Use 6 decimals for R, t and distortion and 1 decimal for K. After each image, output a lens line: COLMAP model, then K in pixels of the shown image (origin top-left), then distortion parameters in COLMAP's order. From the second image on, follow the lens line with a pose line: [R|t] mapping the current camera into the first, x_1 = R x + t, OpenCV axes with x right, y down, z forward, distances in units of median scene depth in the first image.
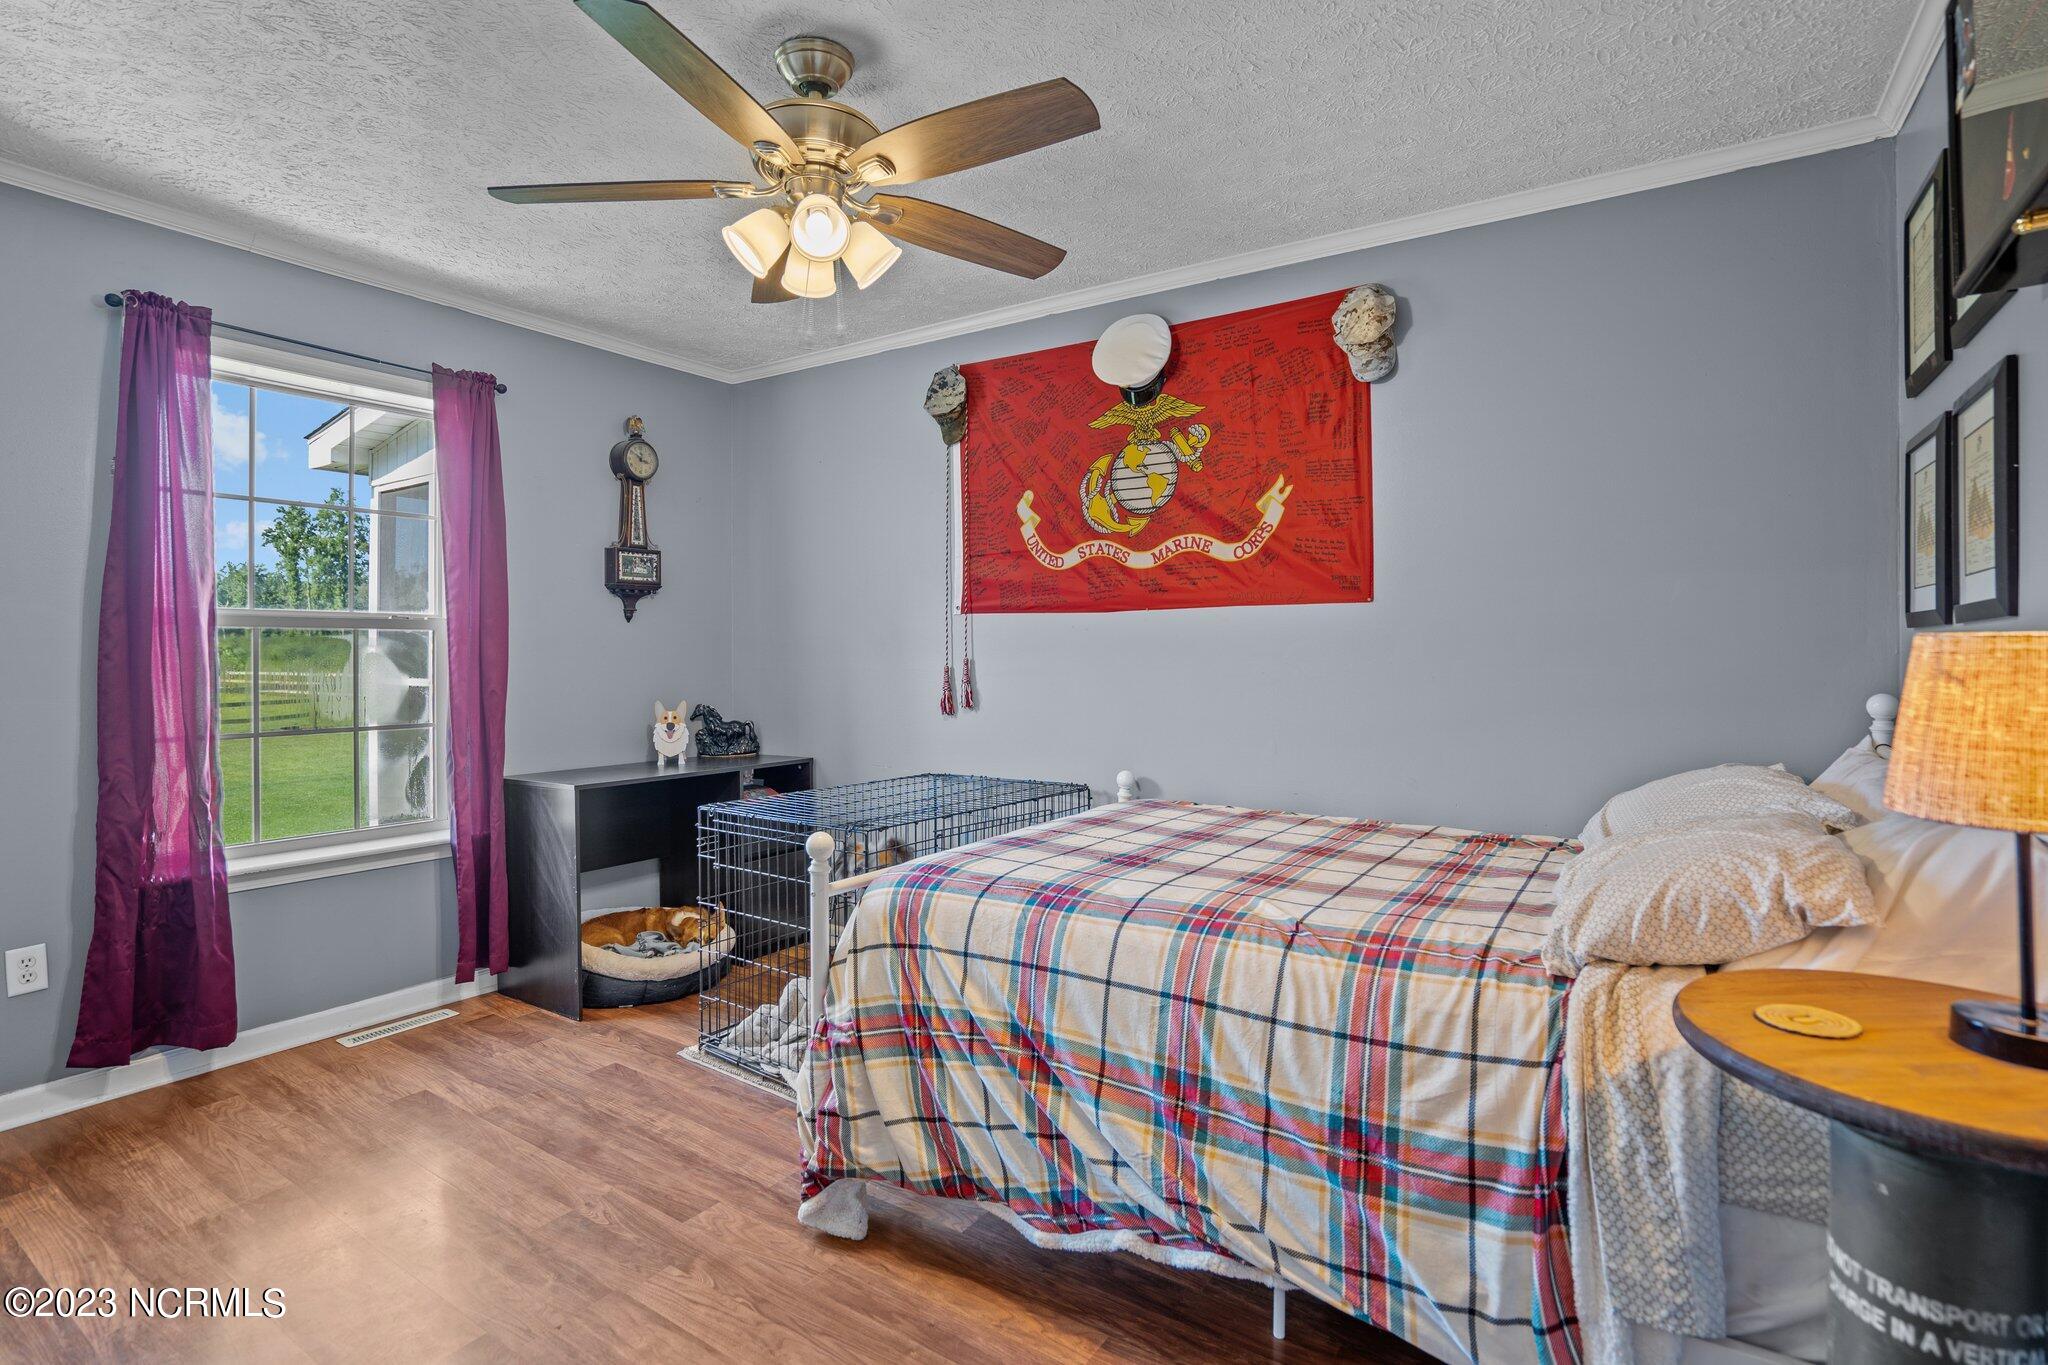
lens RADIAL K [[989.3, 0, 996.8], [0, 989.3, 644.9], [0, 0, 1]] dist [-0.001496, 0.000144]
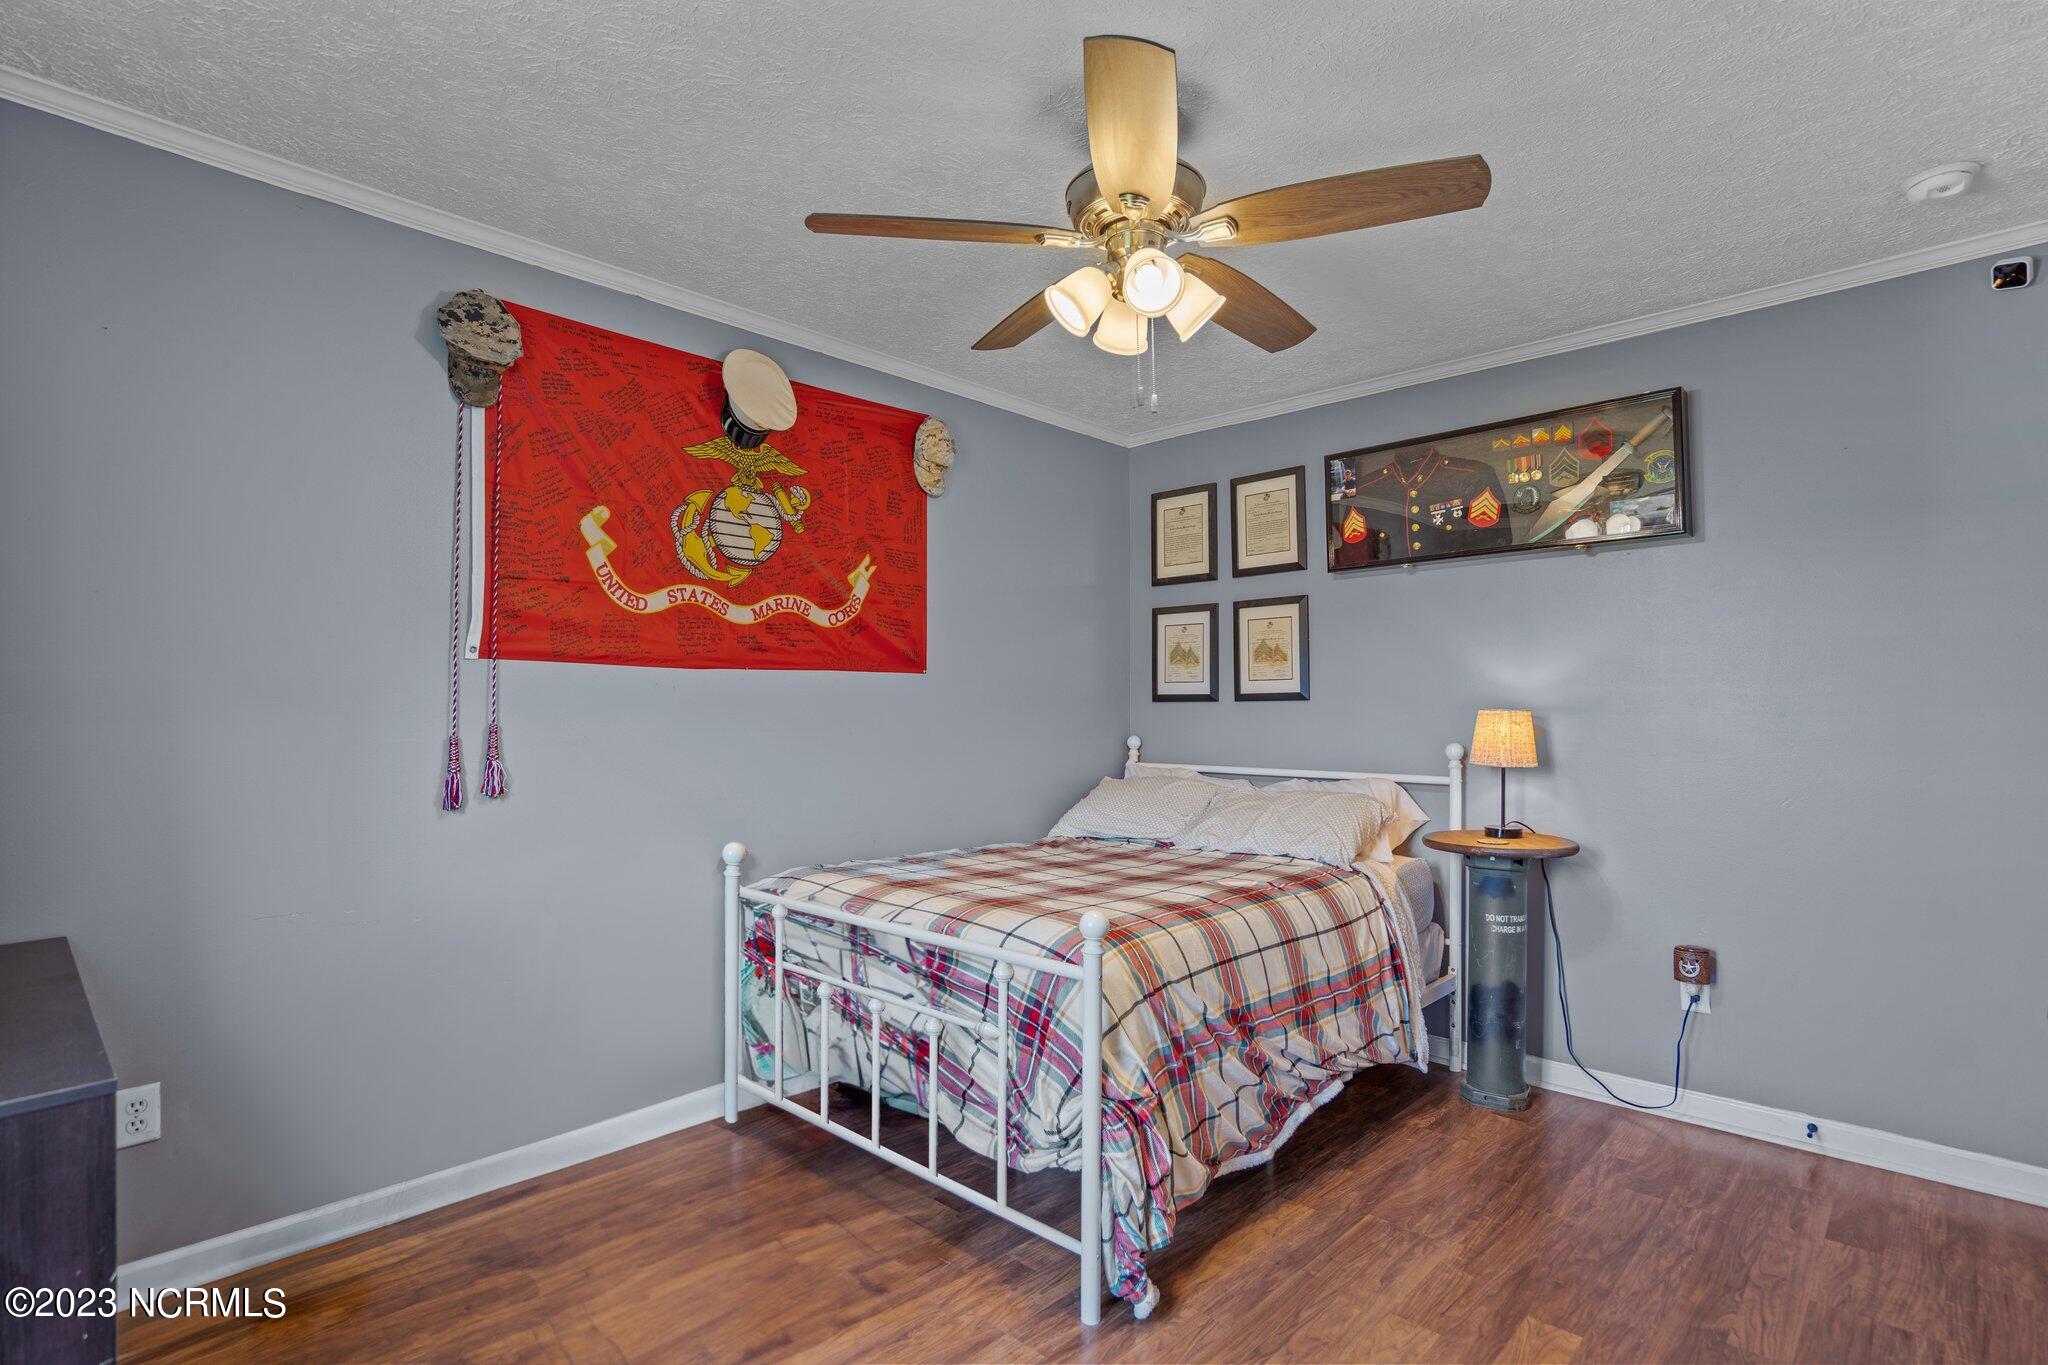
lens RADIAL K [[1005.7, 0, 1022.0], [0, 1005.7, 693.9], [0, 0, 1]] dist [-0.000712, 0.000218]
pose [[0.186664, 0.019793, 0.982224, -0.724579], [-0.003996, 0.999804, -0.019388, 0.004994], [-0.982416, -0.000306, 0.186707, 0.571017]]
